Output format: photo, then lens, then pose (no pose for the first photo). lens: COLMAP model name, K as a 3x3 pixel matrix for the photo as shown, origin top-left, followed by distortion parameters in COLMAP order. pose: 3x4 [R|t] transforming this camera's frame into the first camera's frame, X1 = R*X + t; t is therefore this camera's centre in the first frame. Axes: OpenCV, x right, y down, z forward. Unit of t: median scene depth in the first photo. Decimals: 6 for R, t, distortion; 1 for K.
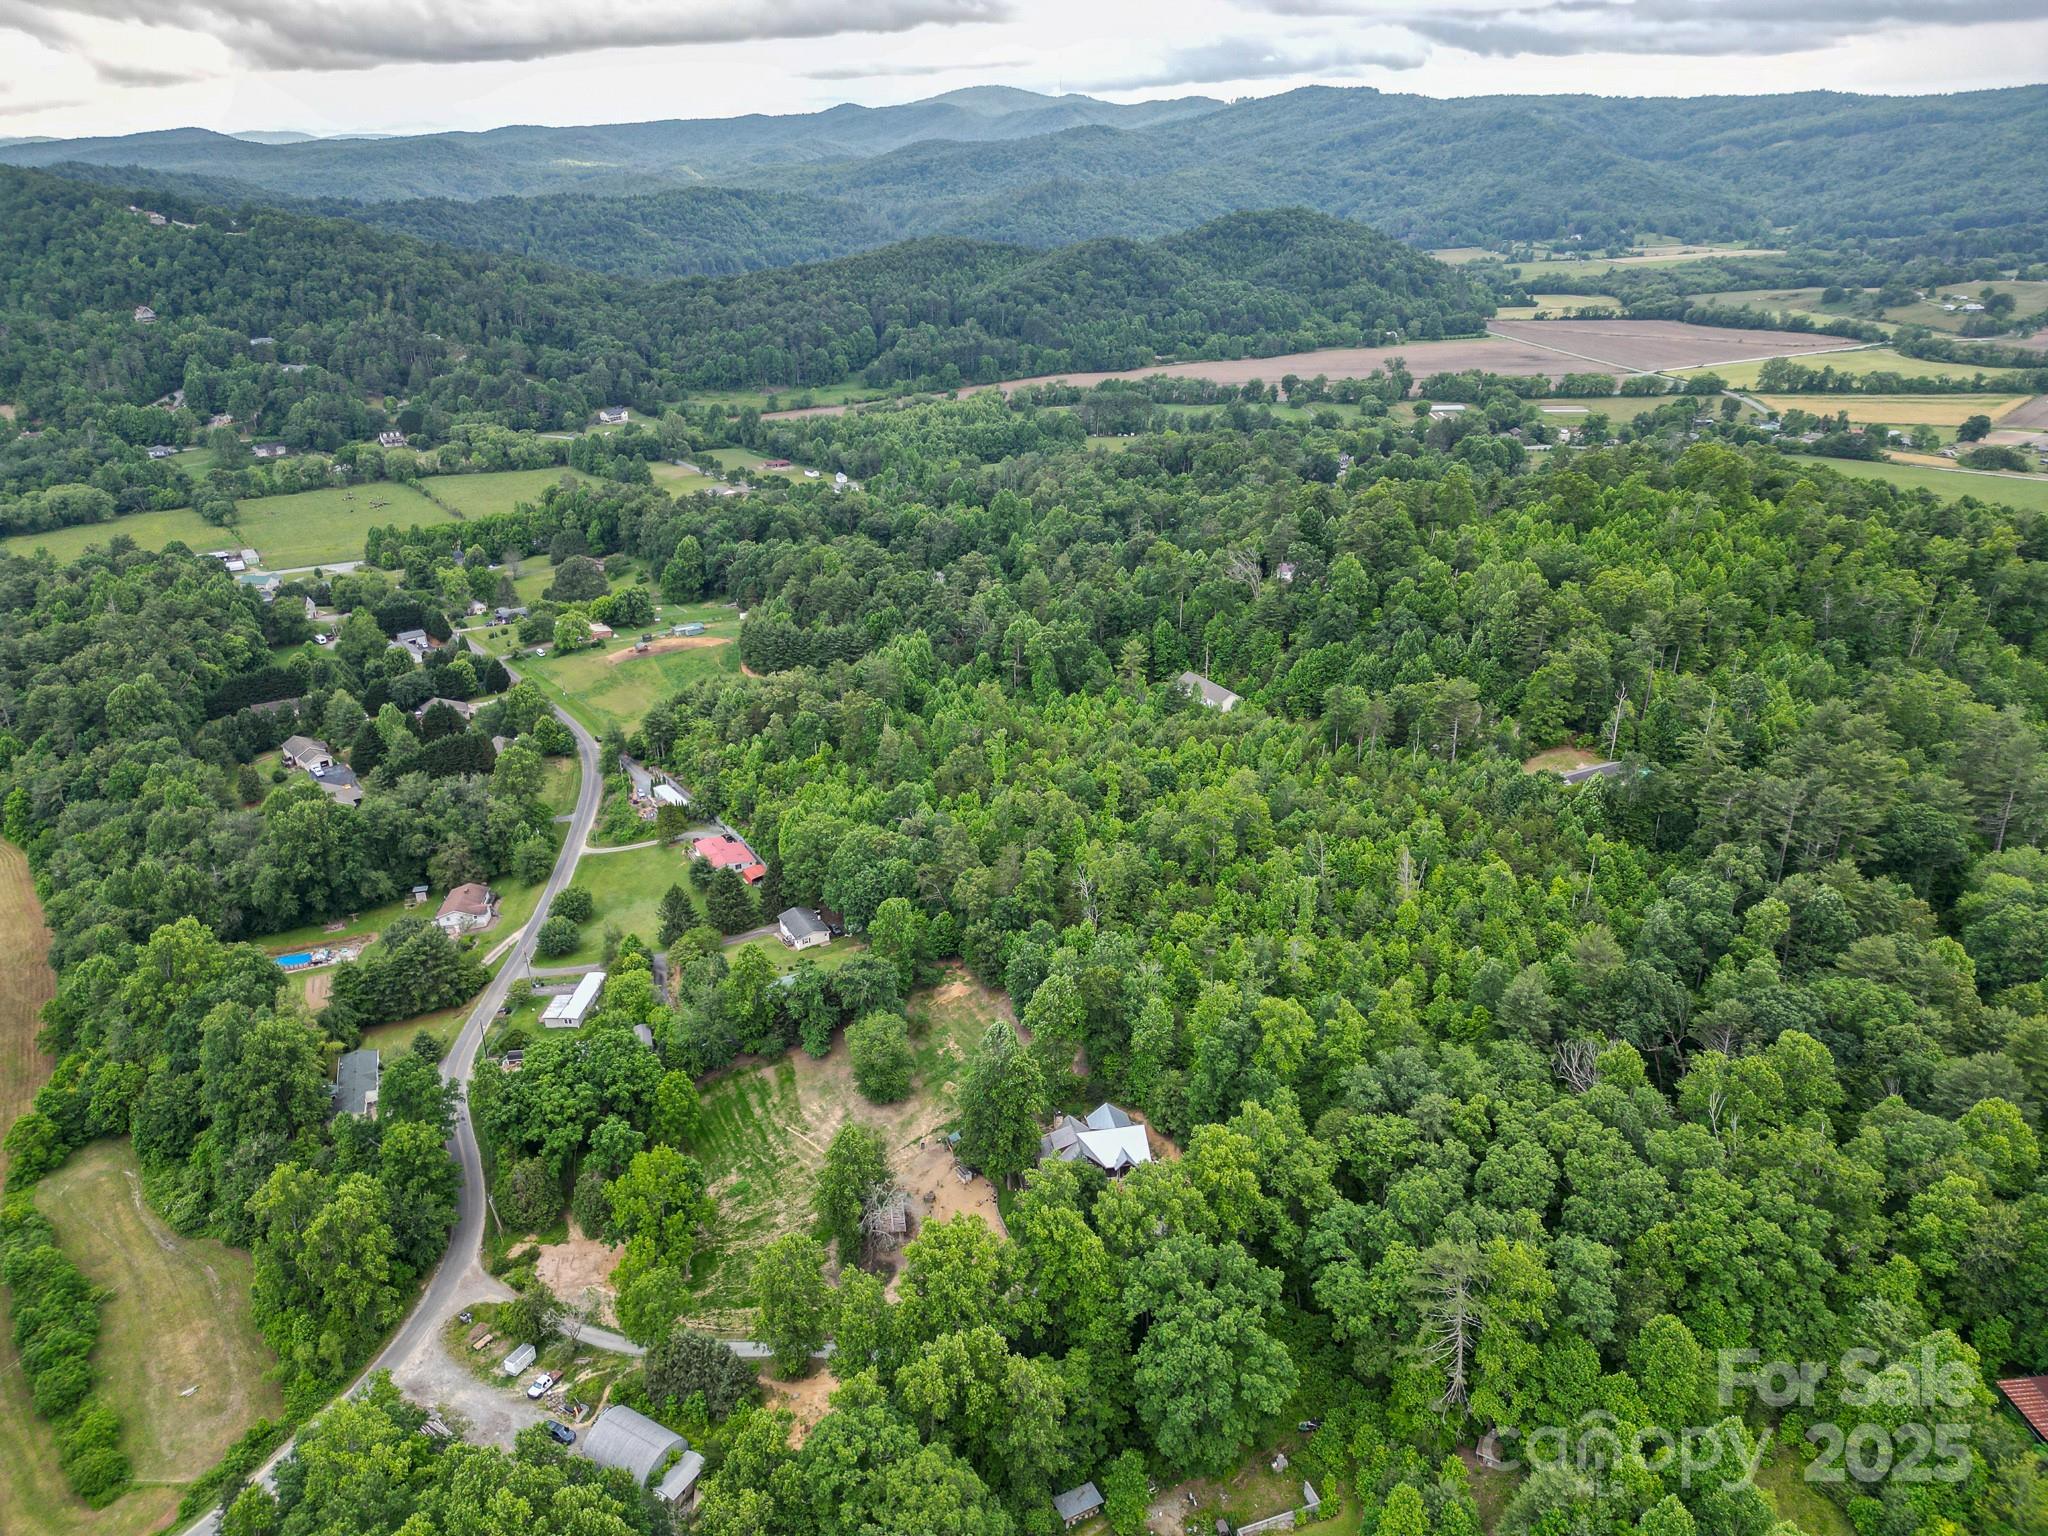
lens RADIAL K [[1425.4, 0, 1024.0], [0, 1425.4, 768.0], [0, 0, 1]] dist [0.078672, -0.078938]
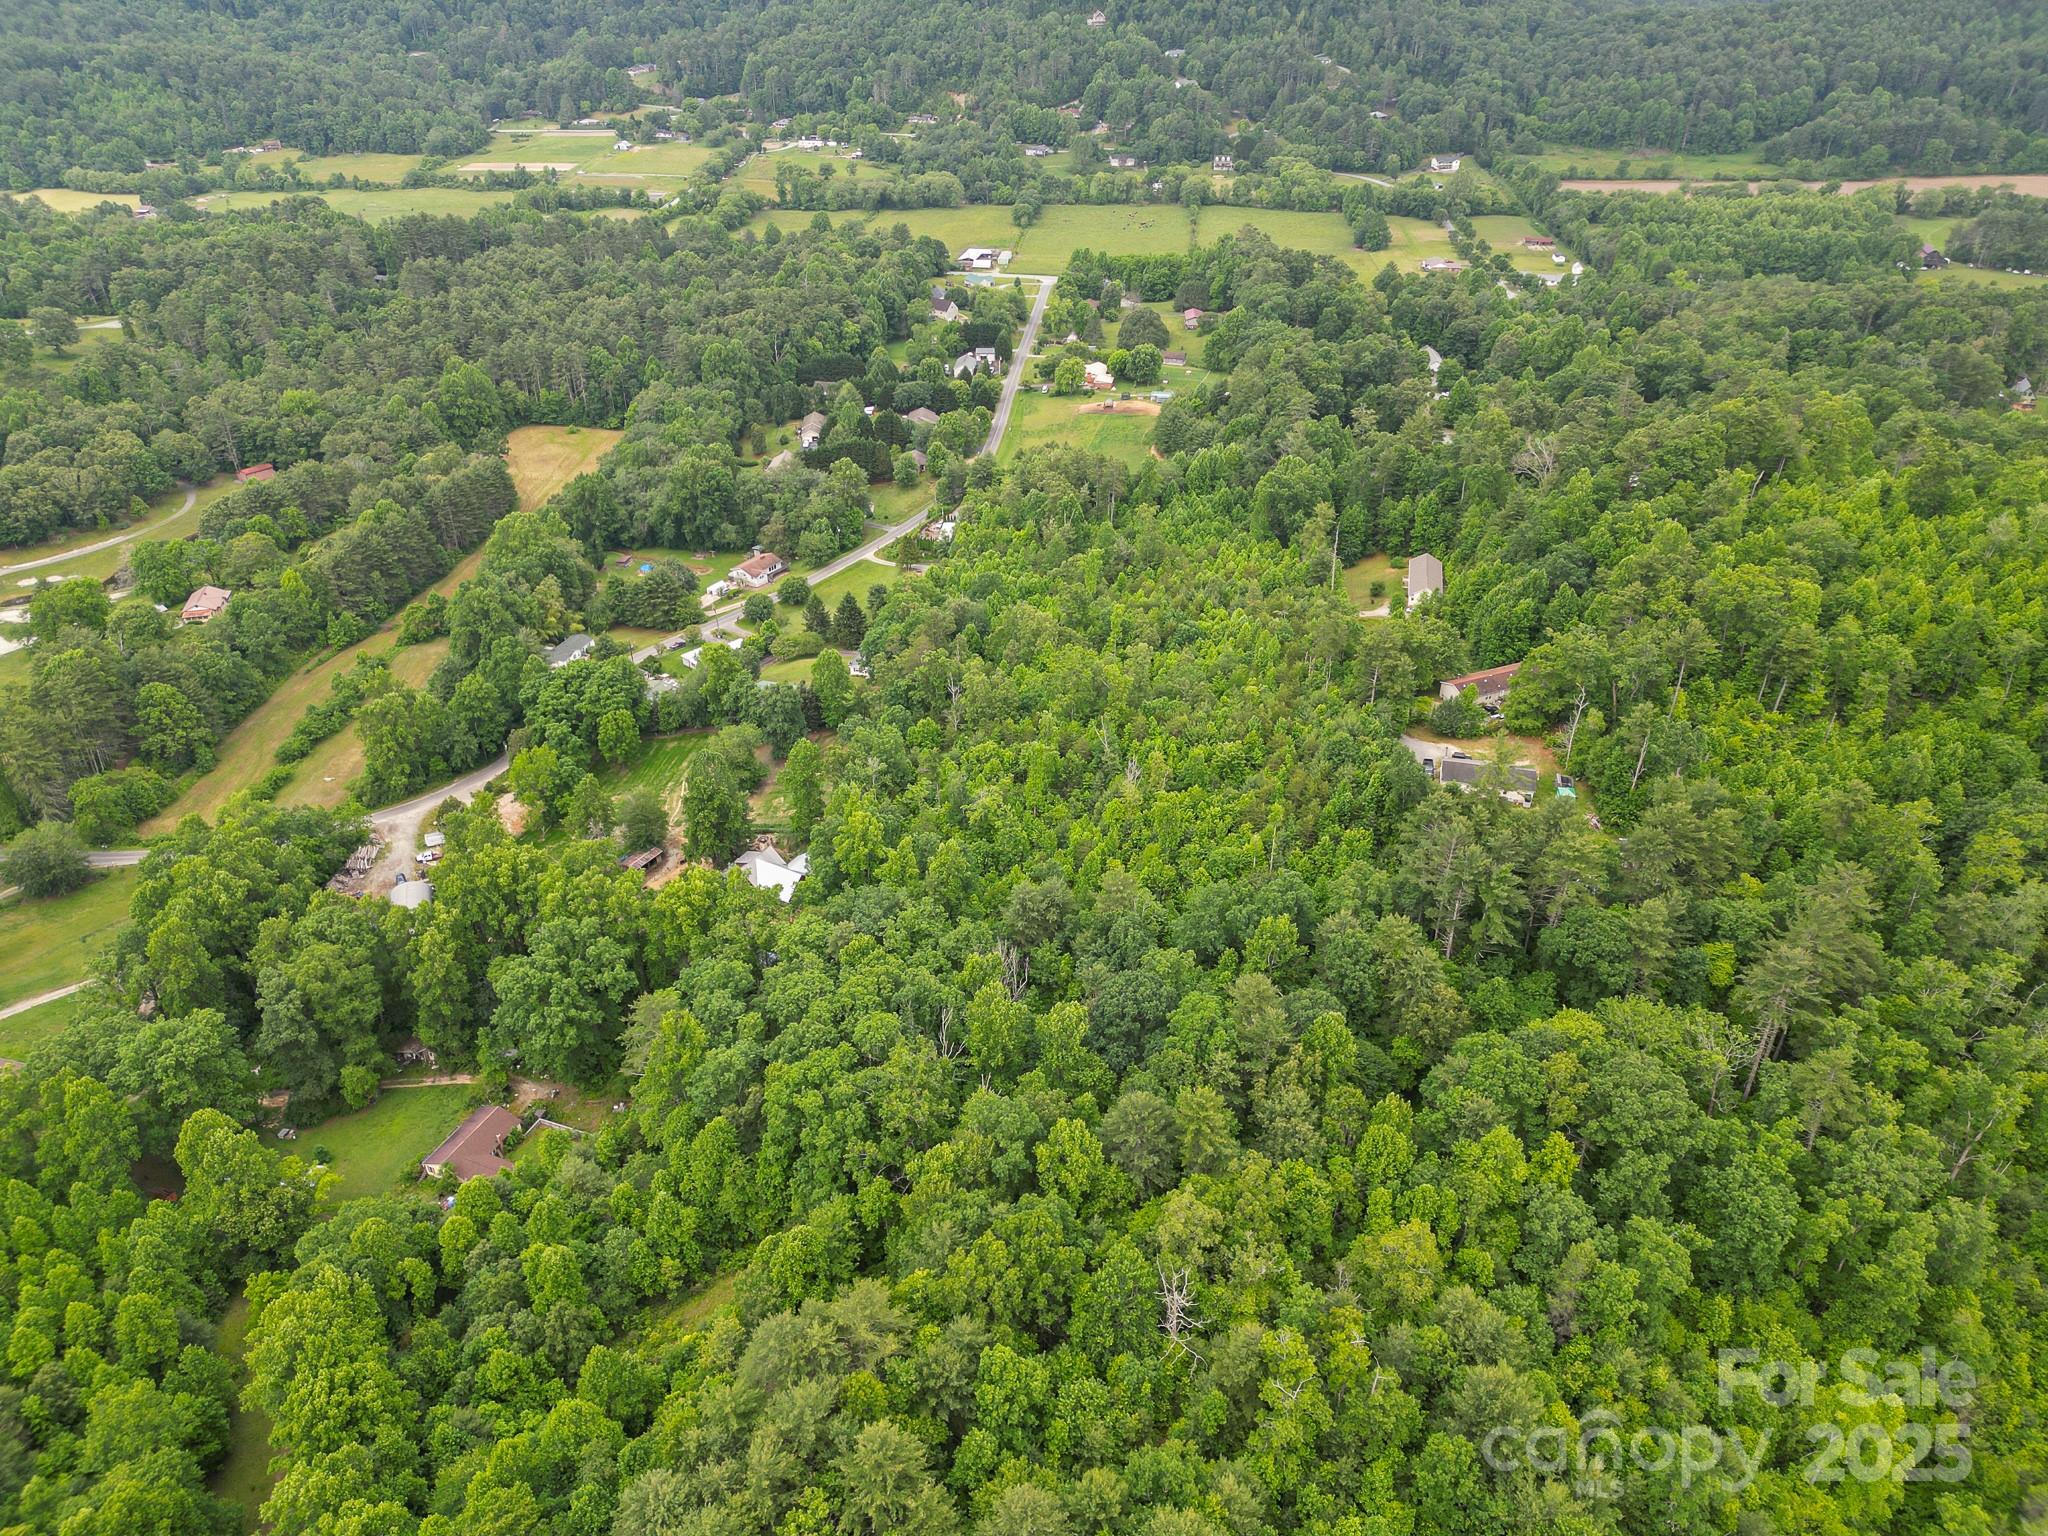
lens RADIAL K [[1425.4, 0, 1024.0], [0, 1425.4, 768.0], [0, 0, 1]] dist [0.078672, -0.078938]
pose [[0.753732, 0.362969, -0.547852, 0.682132], [-0.260948, 0.930401, 0.257410, -0.158885], [0.603154, -0.051057, 0.795989, 0.120285]]
